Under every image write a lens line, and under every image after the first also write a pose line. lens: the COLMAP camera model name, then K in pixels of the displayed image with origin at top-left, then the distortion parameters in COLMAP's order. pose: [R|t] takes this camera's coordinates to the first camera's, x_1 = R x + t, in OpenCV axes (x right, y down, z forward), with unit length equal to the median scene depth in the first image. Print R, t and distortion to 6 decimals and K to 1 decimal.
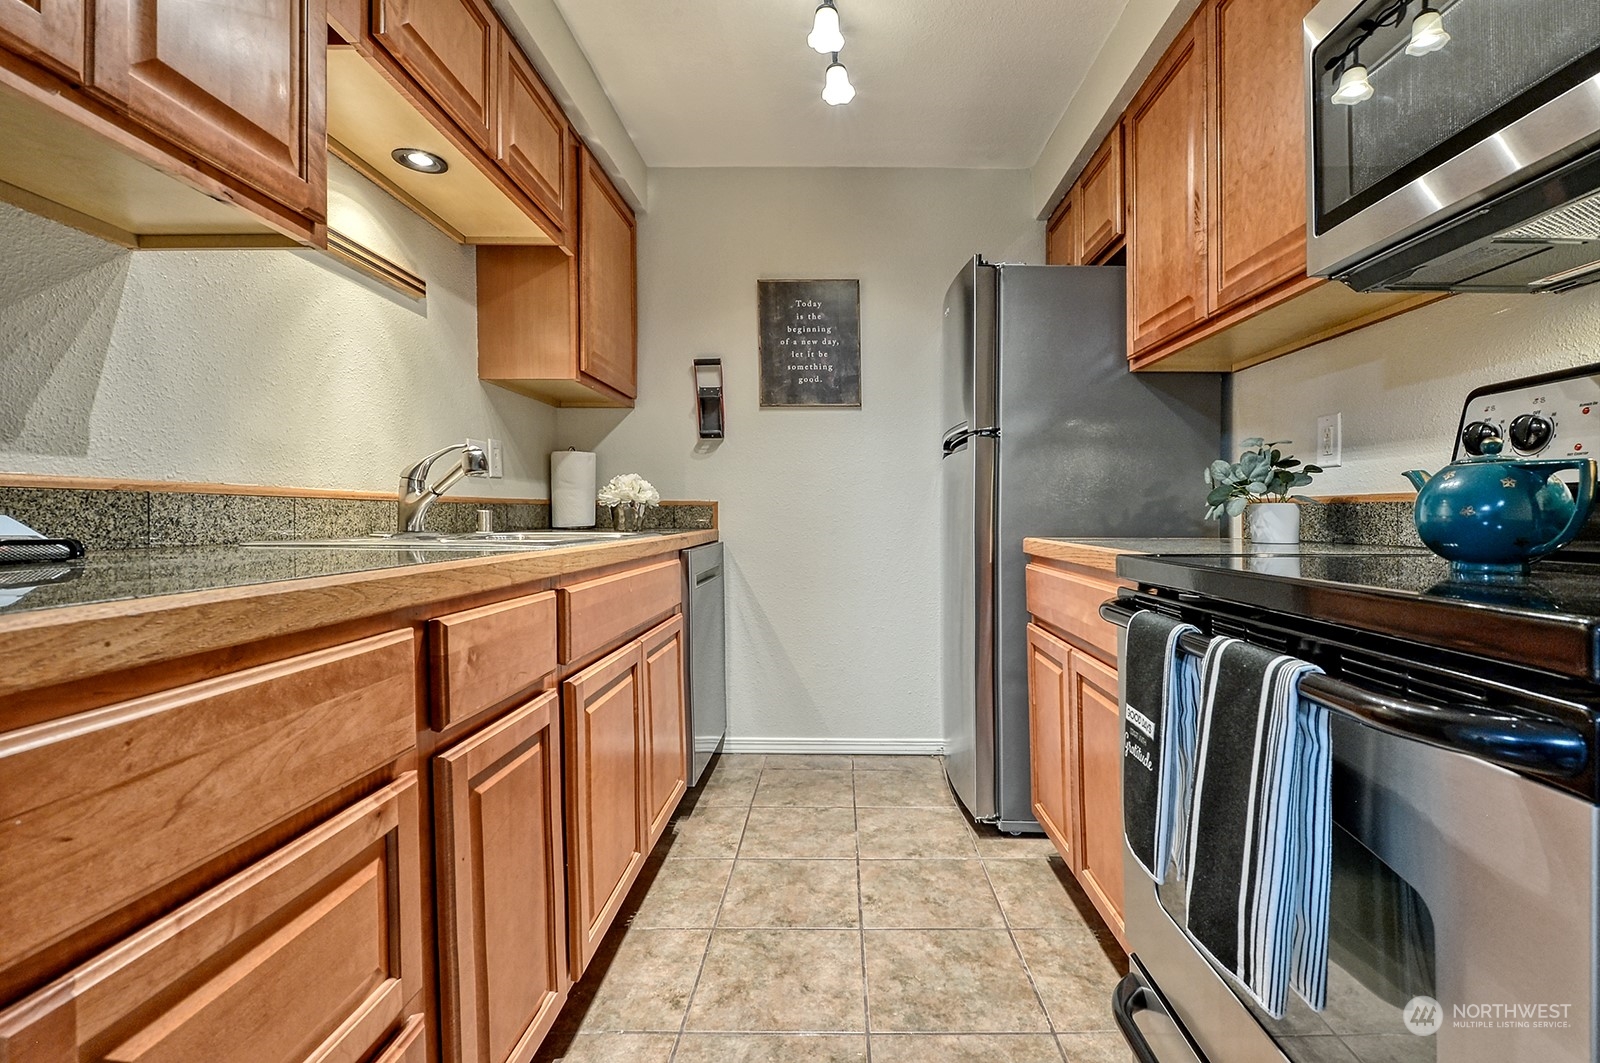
lens RADIAL K [[737.2, 0, 800.0], [0, 737.2, 531.5], [0, 0, 1]] dist [-0.003320, -0.007655]
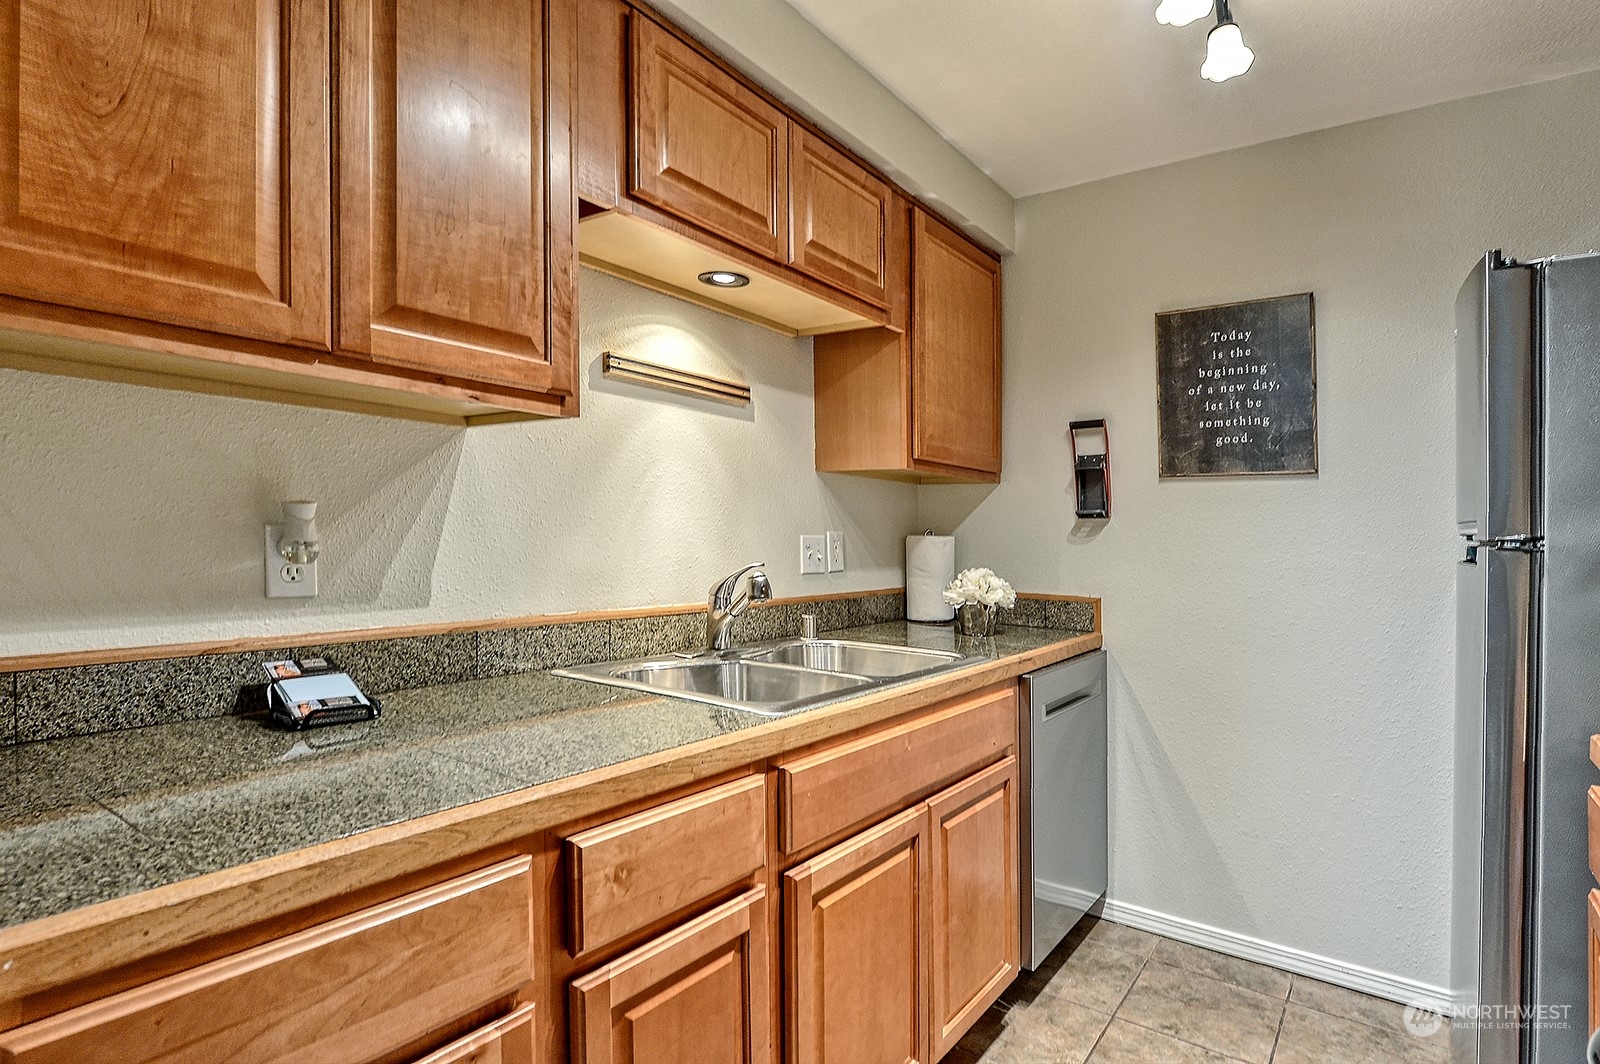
lens RADIAL K [[806.7, 0, 800.0], [0, 806.7, 532.0], [0, 0, 1]] dist [-0.007037, -0.000621]
pose [[0.820192, 0.015328, -0.571883, 0.147704], [-0.024949, 0.999648, -0.008989, -0.121019], [0.571544, 0.021641, 0.820286, 0.135583]]
